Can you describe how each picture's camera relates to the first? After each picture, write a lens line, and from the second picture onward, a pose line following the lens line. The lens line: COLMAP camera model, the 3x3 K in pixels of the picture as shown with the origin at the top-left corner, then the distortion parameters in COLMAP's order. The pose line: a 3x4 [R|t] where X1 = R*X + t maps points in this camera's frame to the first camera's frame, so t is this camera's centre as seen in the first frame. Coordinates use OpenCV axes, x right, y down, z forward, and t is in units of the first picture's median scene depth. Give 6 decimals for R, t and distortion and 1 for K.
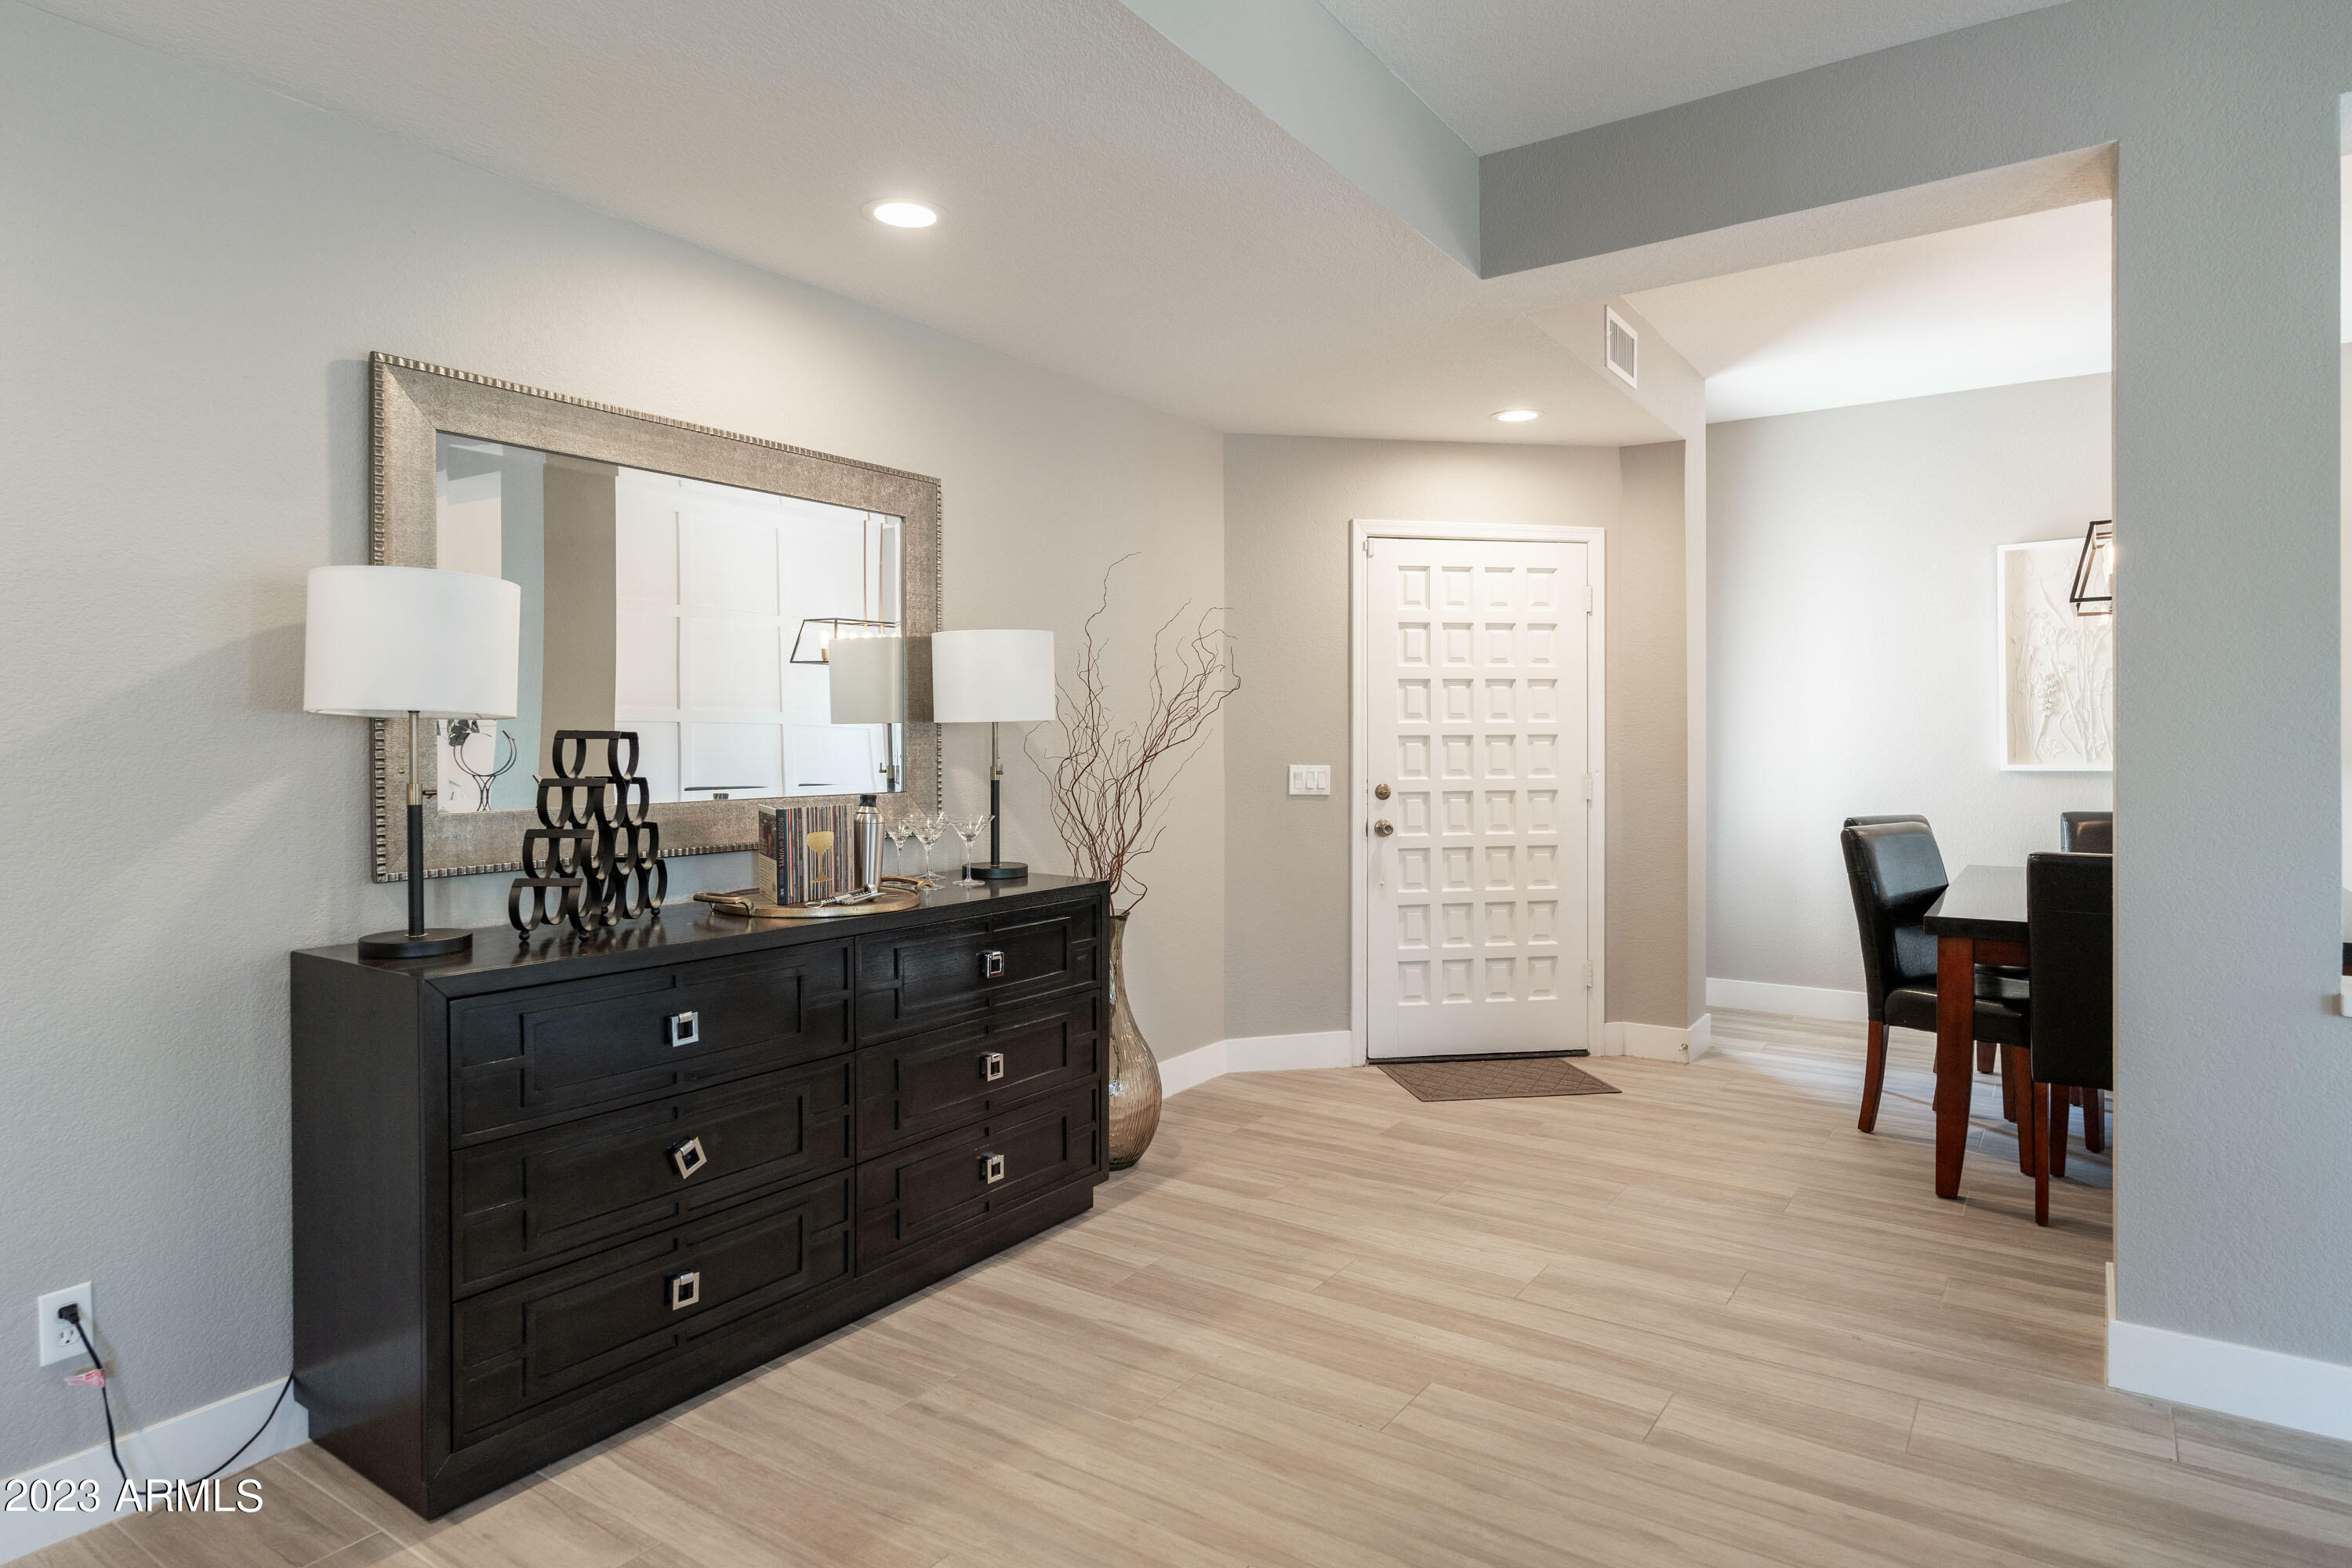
lens RADIAL K [[1327.2, 0, 1170.3], [0, 1327.2, 732.4], [0, 0, 1]] dist [0.013832, 0.000405]
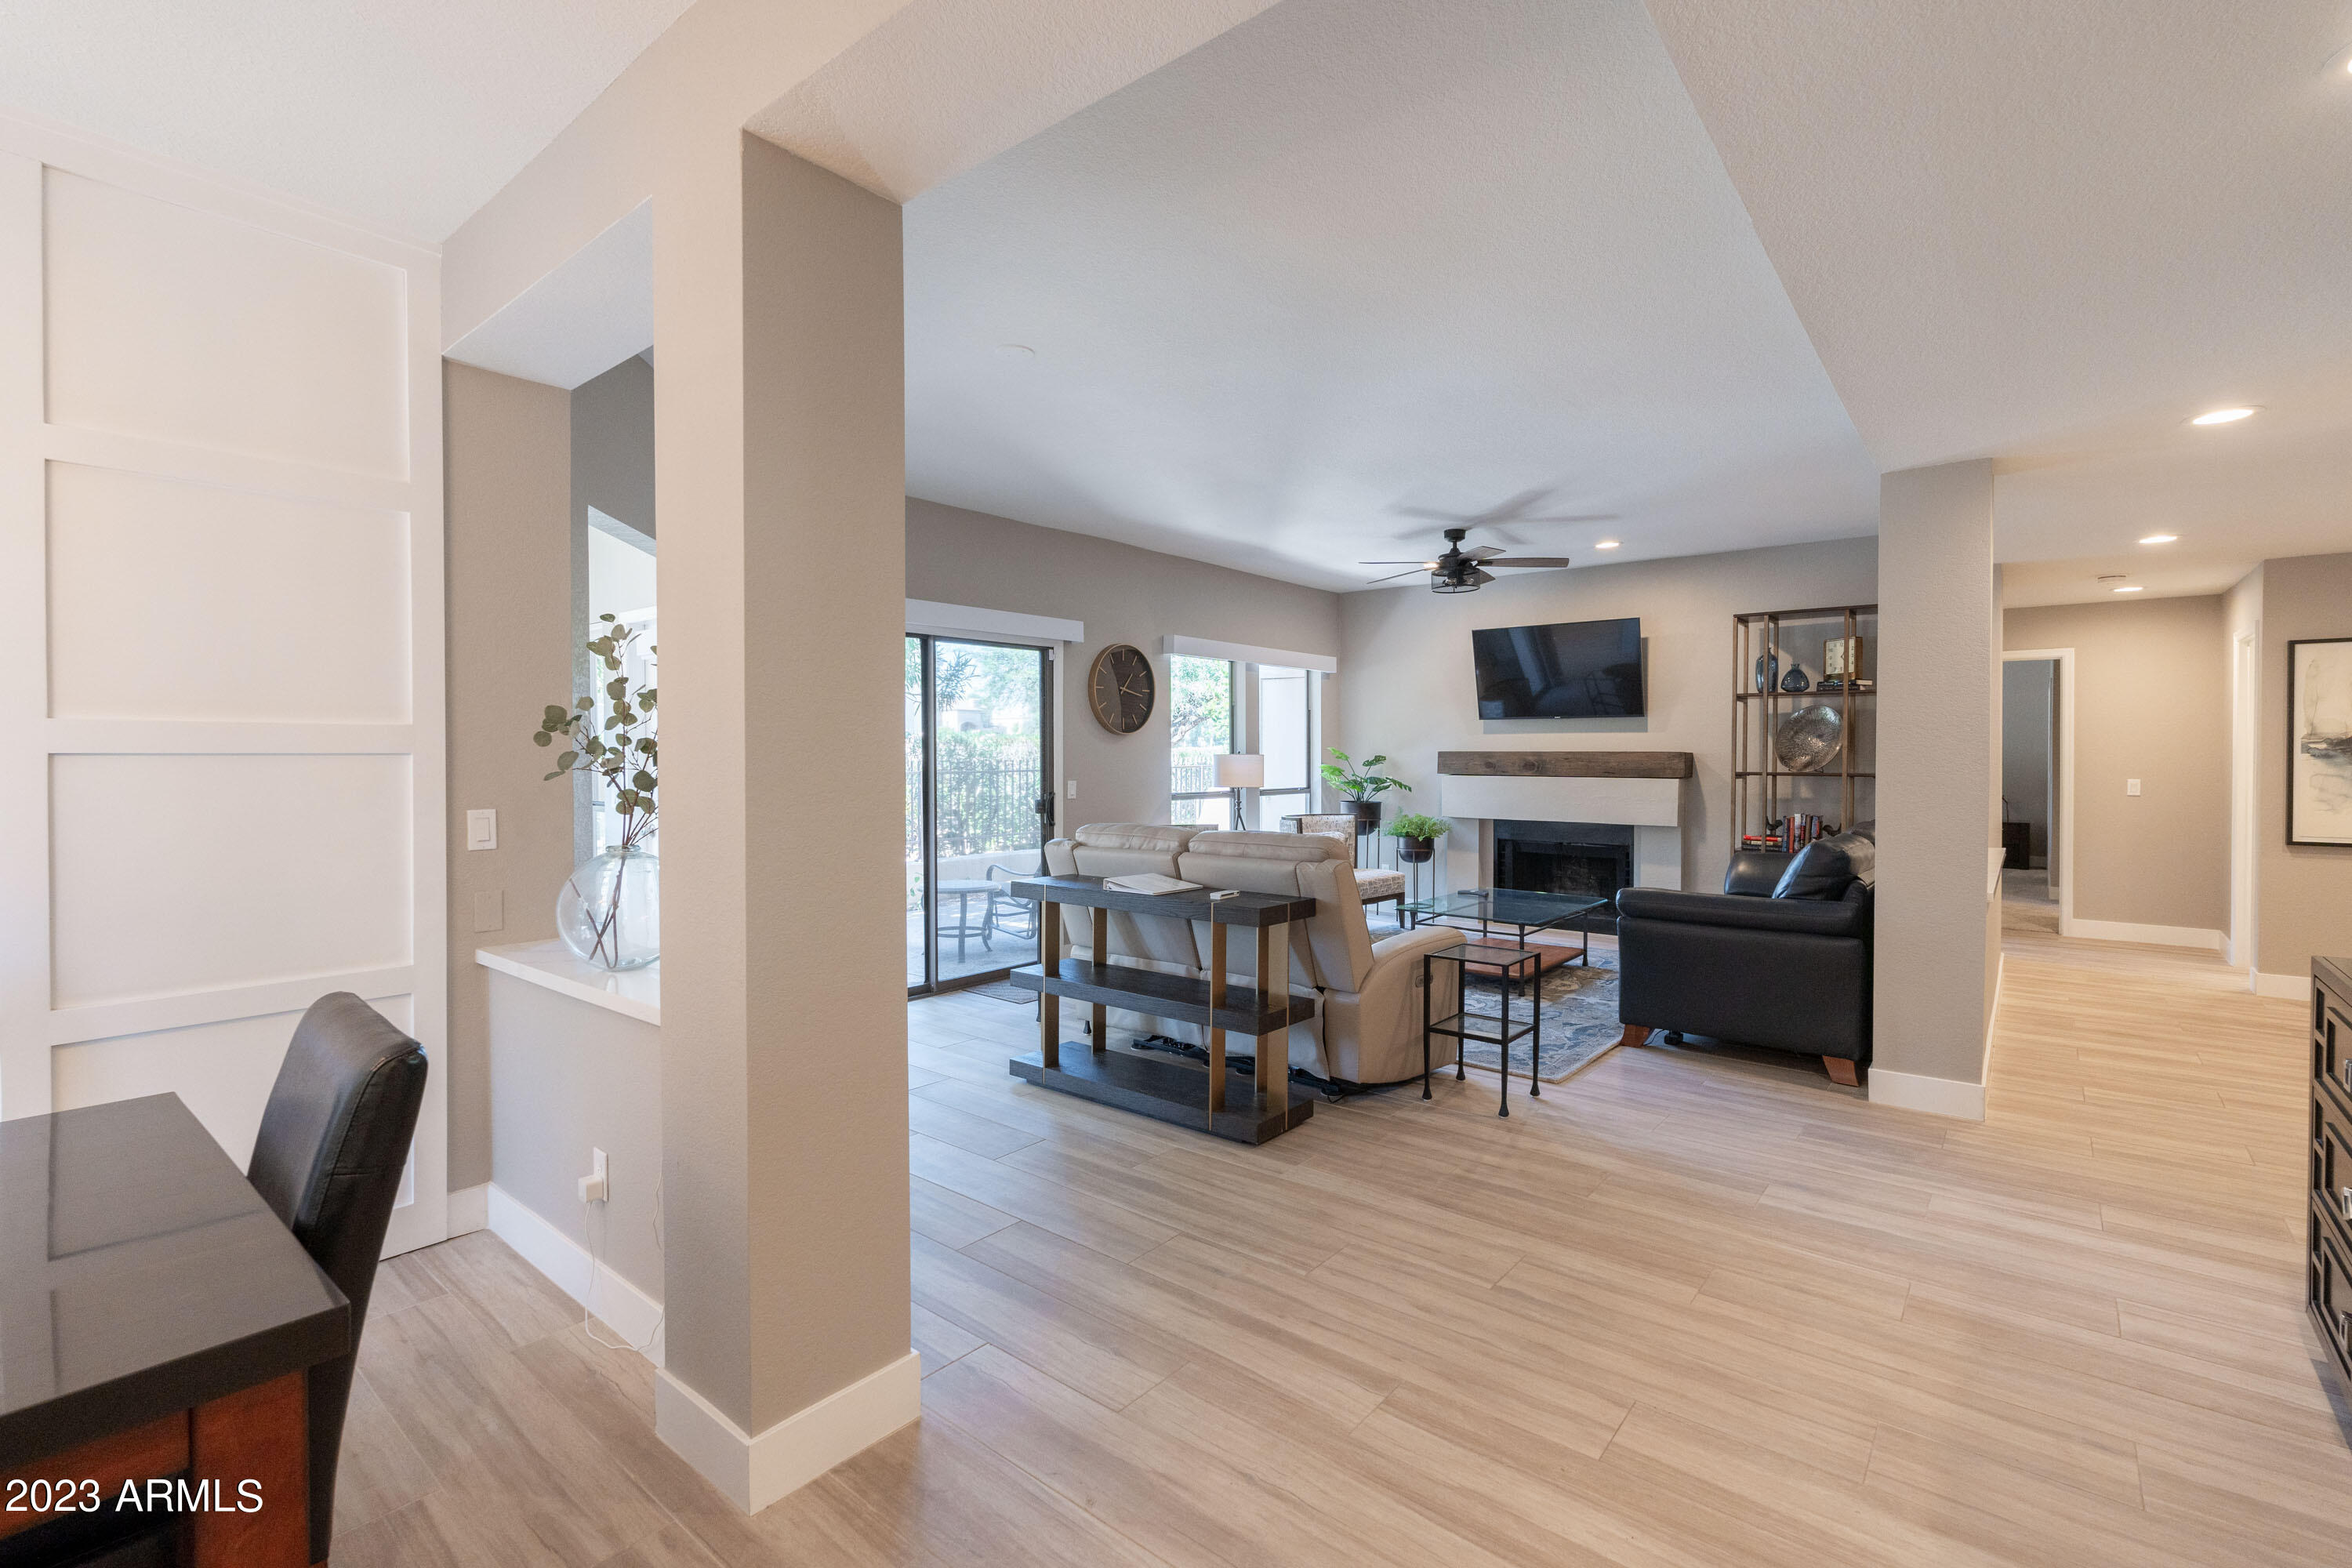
lens RADIAL K [[1036.3, 0, 1186.9], [0, 1036.3, 761.4], [0, 0, 1]] dist [-0.003010, 0.000323]
pose [[-0.996475, -0.001720, 0.083869, 0.308615], [-0.001519, 0.999996, 0.002454, -0.010617], [-0.083873, 0.002318, -0.996474, 1.268947]]
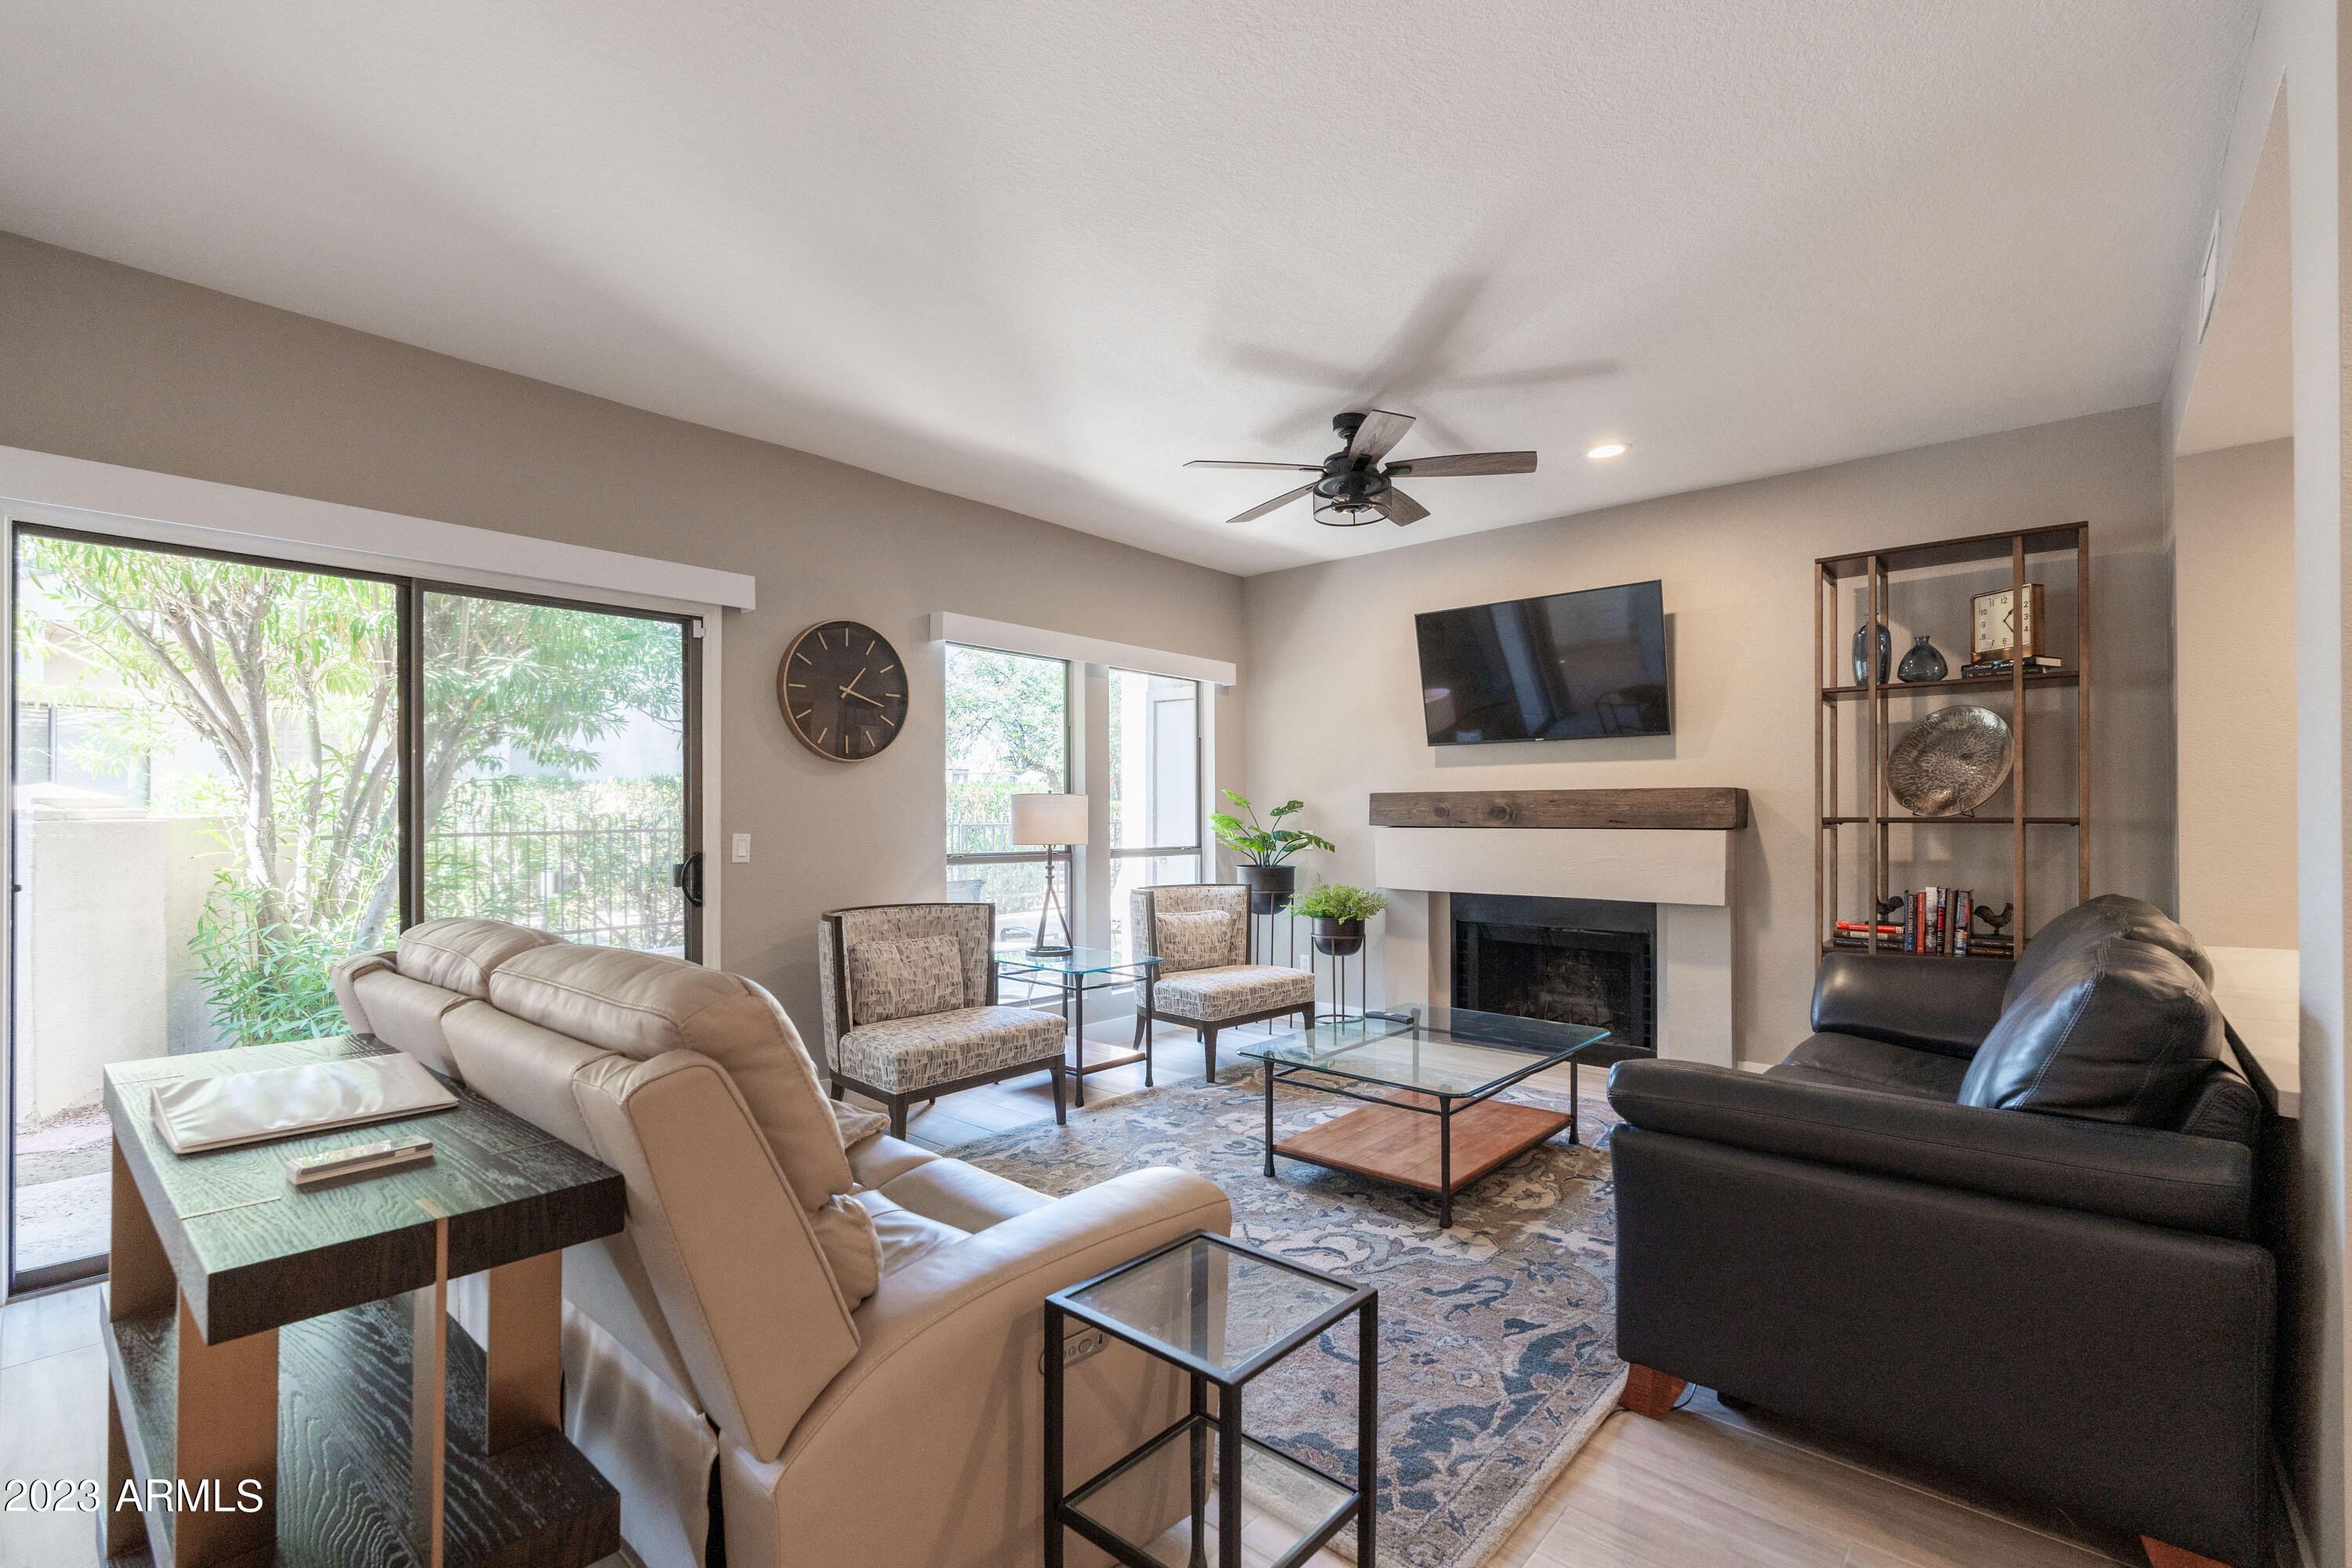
lens RADIAL K [[1036.3, 0, 1186.3], [0, 1036.3, 803.7], [0, 0, 1]] dist [-0.003010, 0.000323]
pose [[-0.994029, 0.002025, 0.109099, 0.051352], [0.000137, 0.999850, -0.017308, 0.015853], [-0.109118, -0.017190, -0.993880, 0.535533]]
